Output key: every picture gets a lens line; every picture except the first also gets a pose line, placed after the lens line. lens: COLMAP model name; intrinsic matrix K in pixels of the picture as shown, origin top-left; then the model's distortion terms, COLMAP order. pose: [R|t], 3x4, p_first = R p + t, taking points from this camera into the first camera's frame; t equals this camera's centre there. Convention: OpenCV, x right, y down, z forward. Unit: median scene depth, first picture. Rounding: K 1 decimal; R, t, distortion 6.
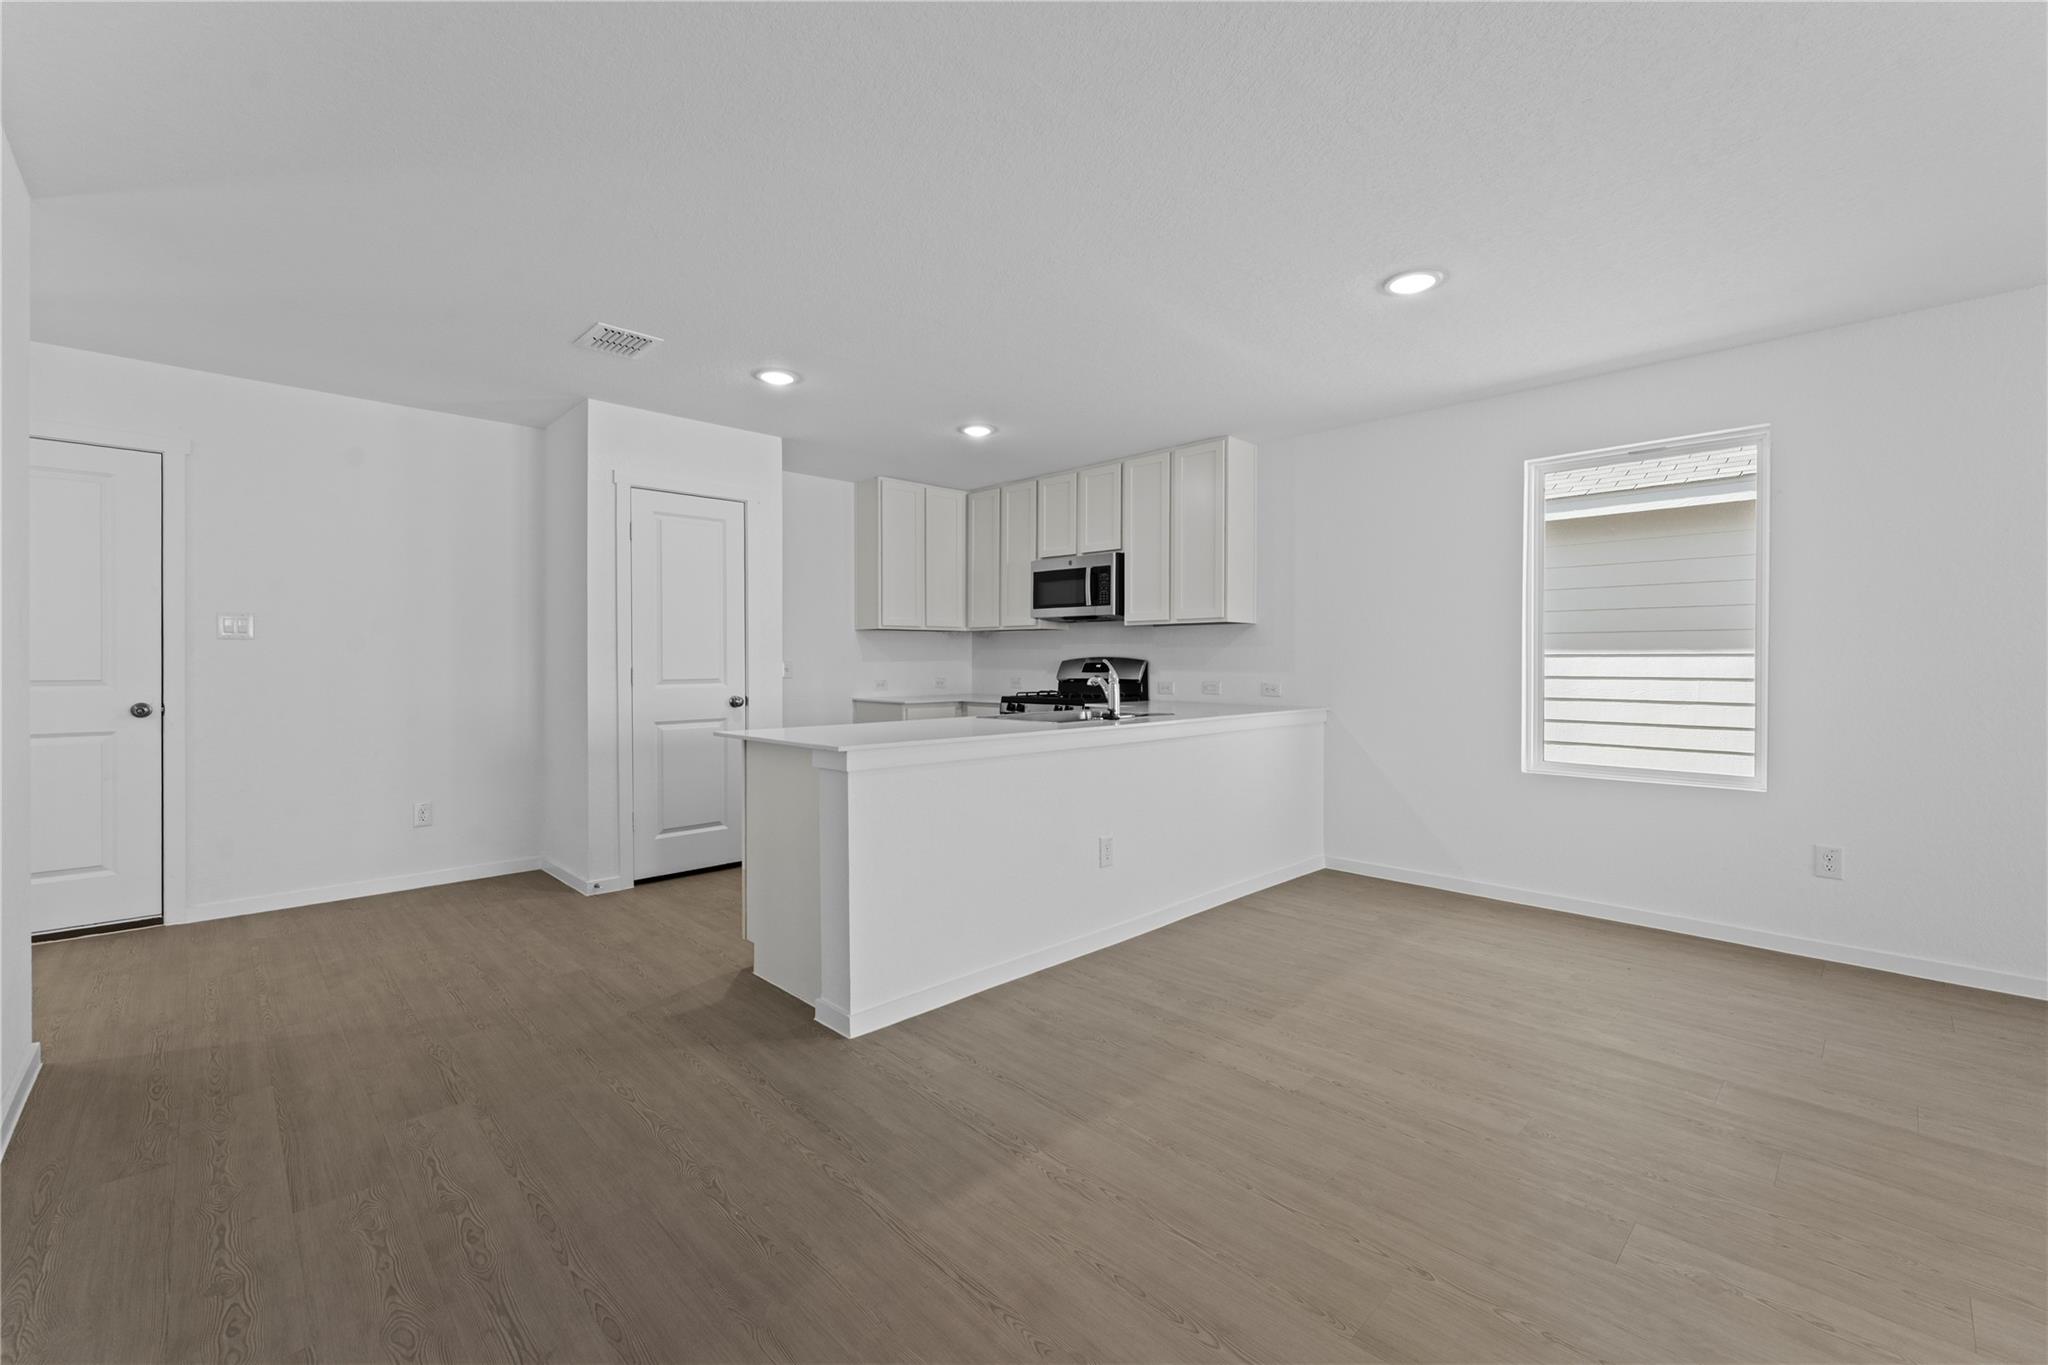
lens RADIAL K [[843.2, 0, 1023.6], [0, 843.2, 663.4], [0, 0, 1]] dist [-0.000400, 0.000096]
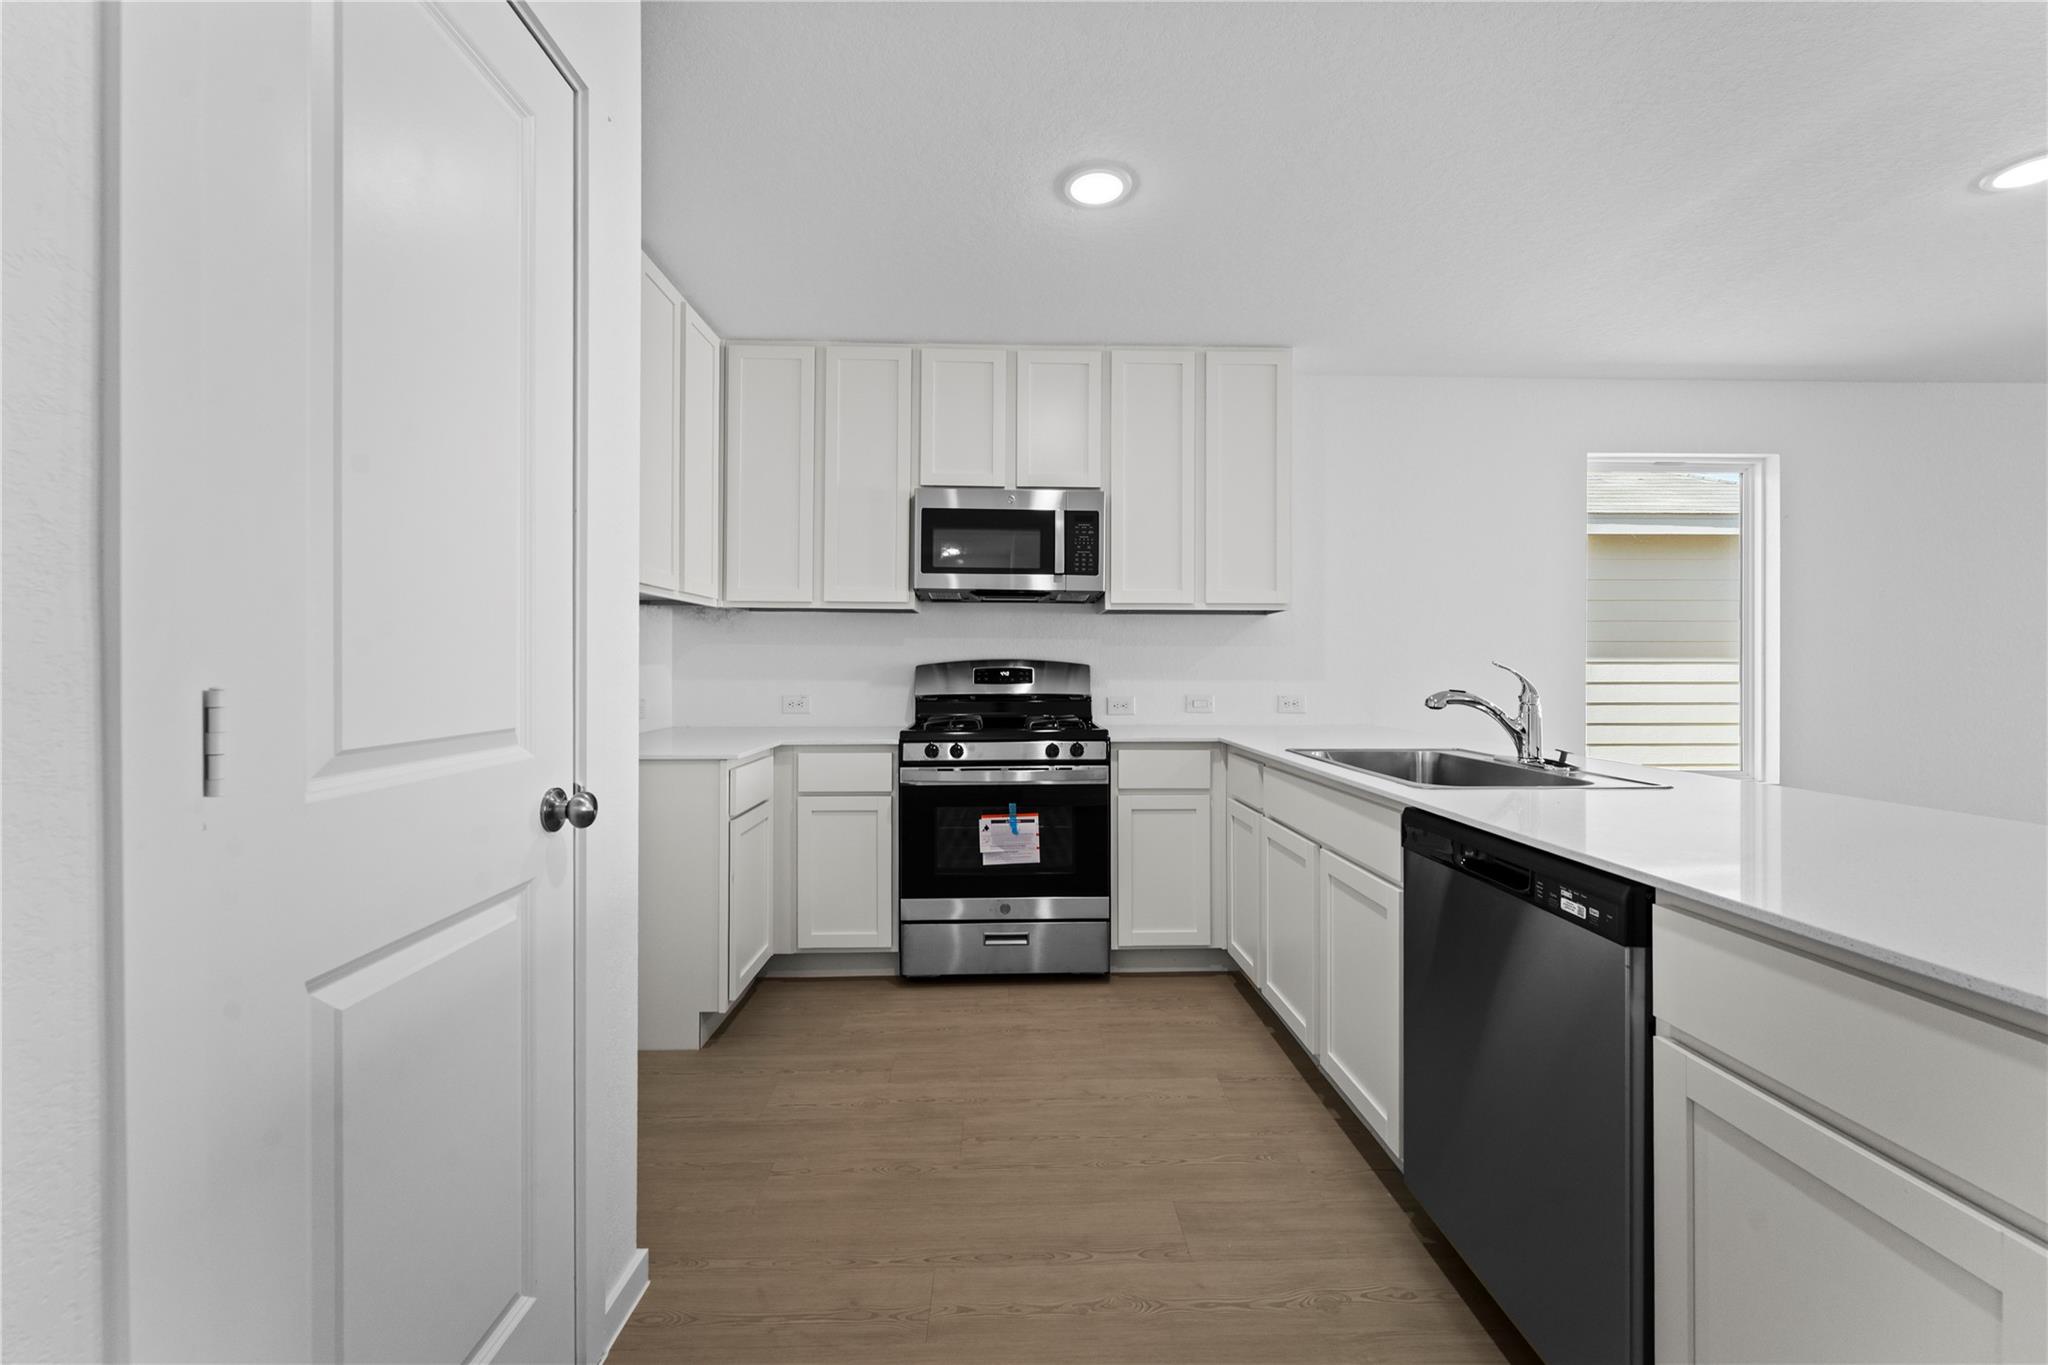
lens RADIAL K [[829.5, 0, 1021.1], [0, 829.5, 668.2], [0, 0, 1]] dist [0.000335, 0.000036]
pose [[0.677127, 0.002233, 0.735863, -0.491496], [-0.001063, 0.999997, -0.002055, 0.000790], [-0.735865, 0.000609, 0.677128, 0.802204]]
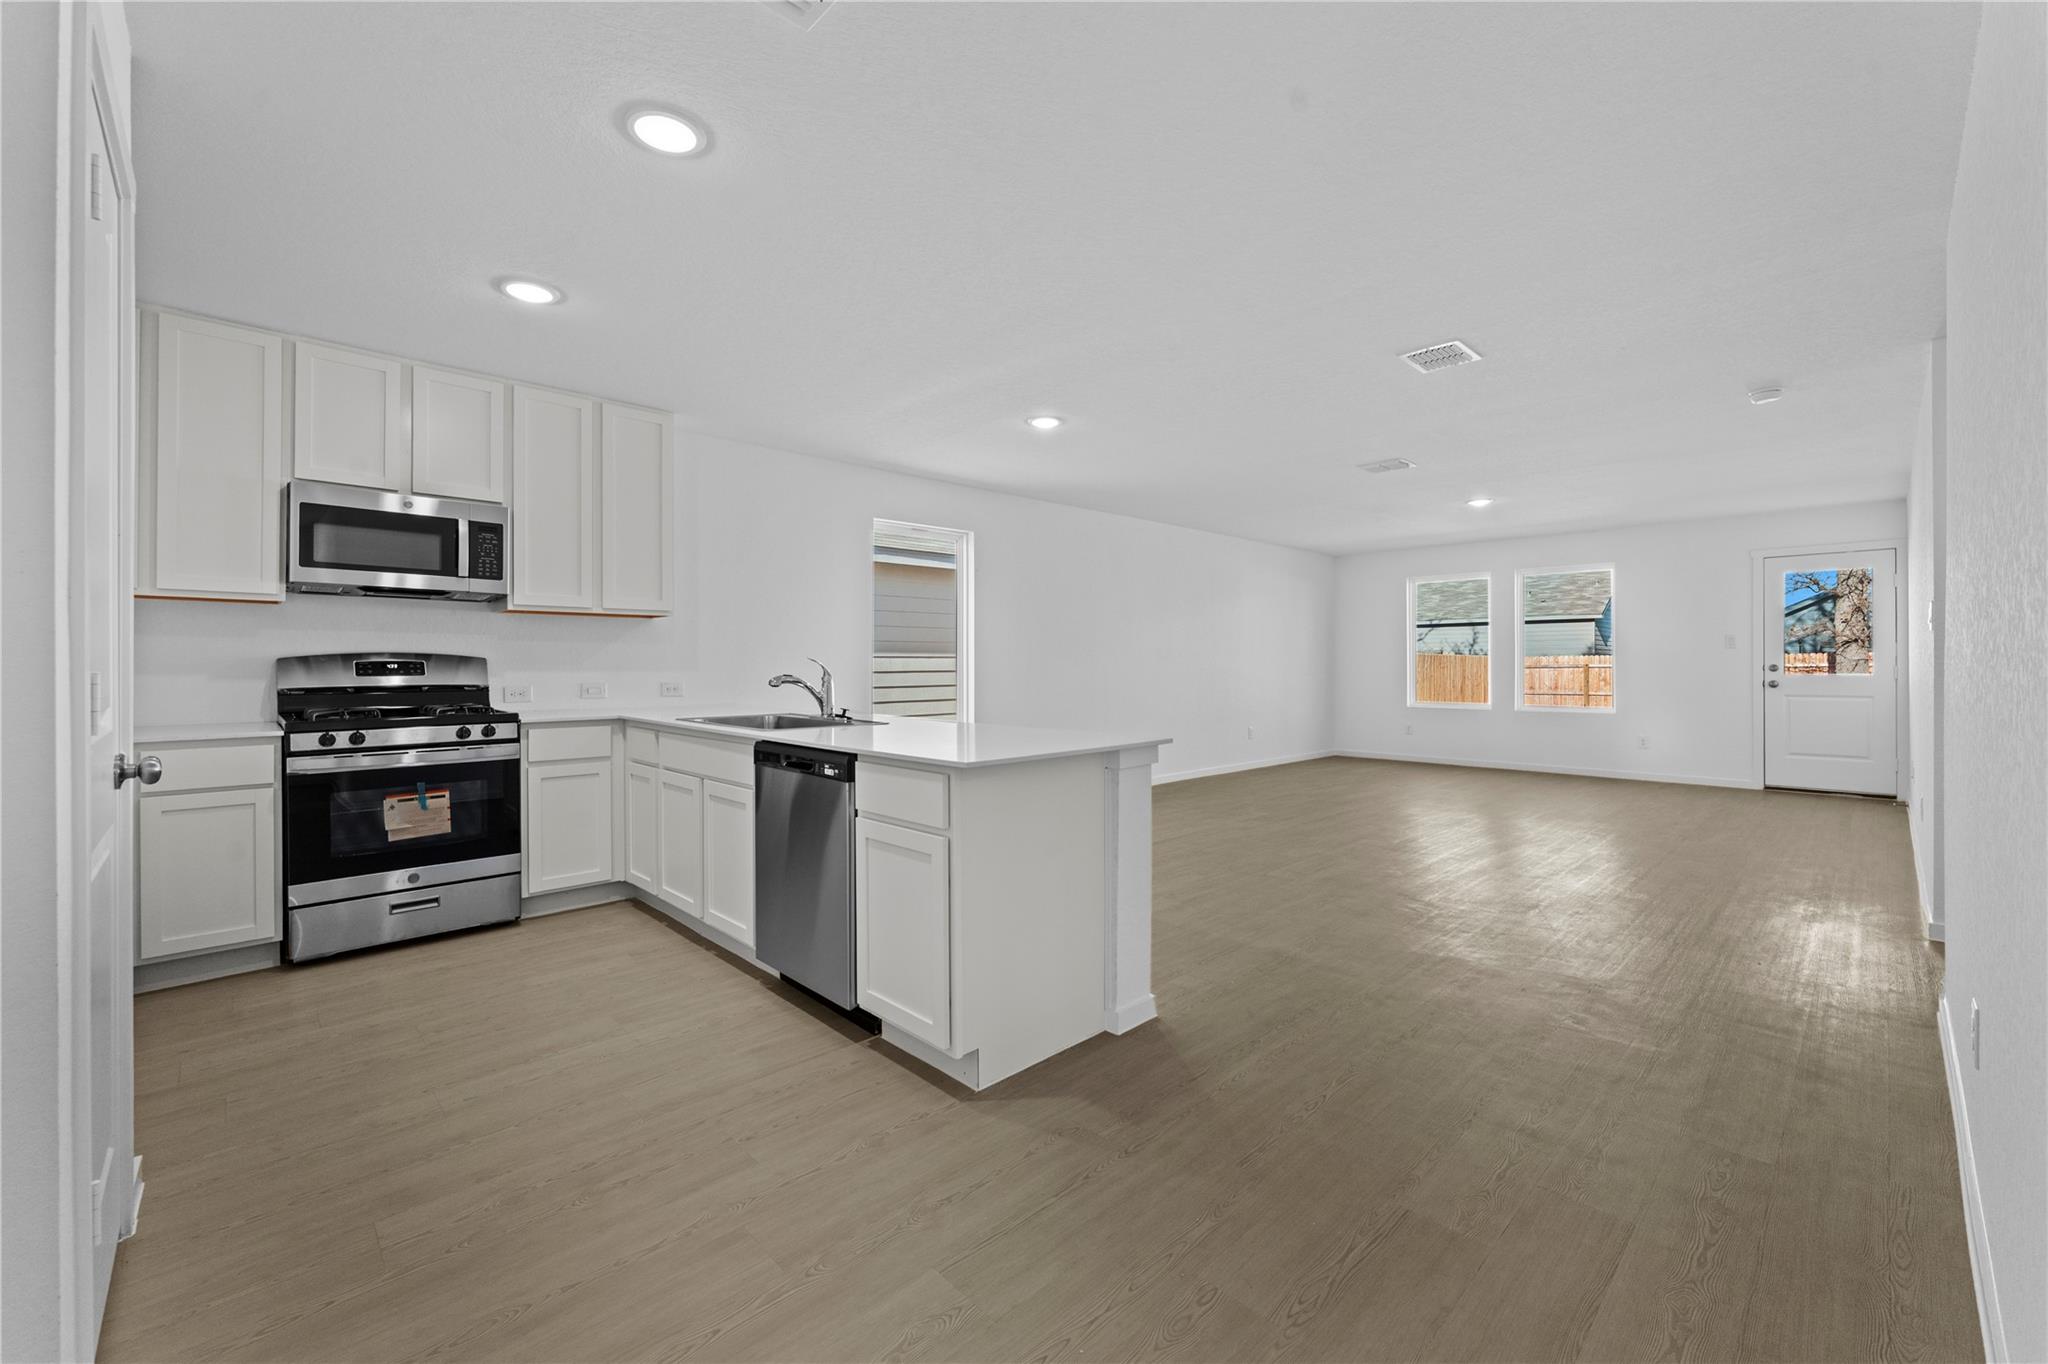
lens RADIAL K [[829.5, 0, 1021.1], [0, 829.5, 667.7], [0, 0, 1]] dist [0.000335, 0.000036]
pose [[0.005491, -0.005803, 0.999968, -0.762311], [0.000505, 0.999983, 0.005800, 0.001481], [-0.999985, 0.000474, 0.005493, 0.711886]]
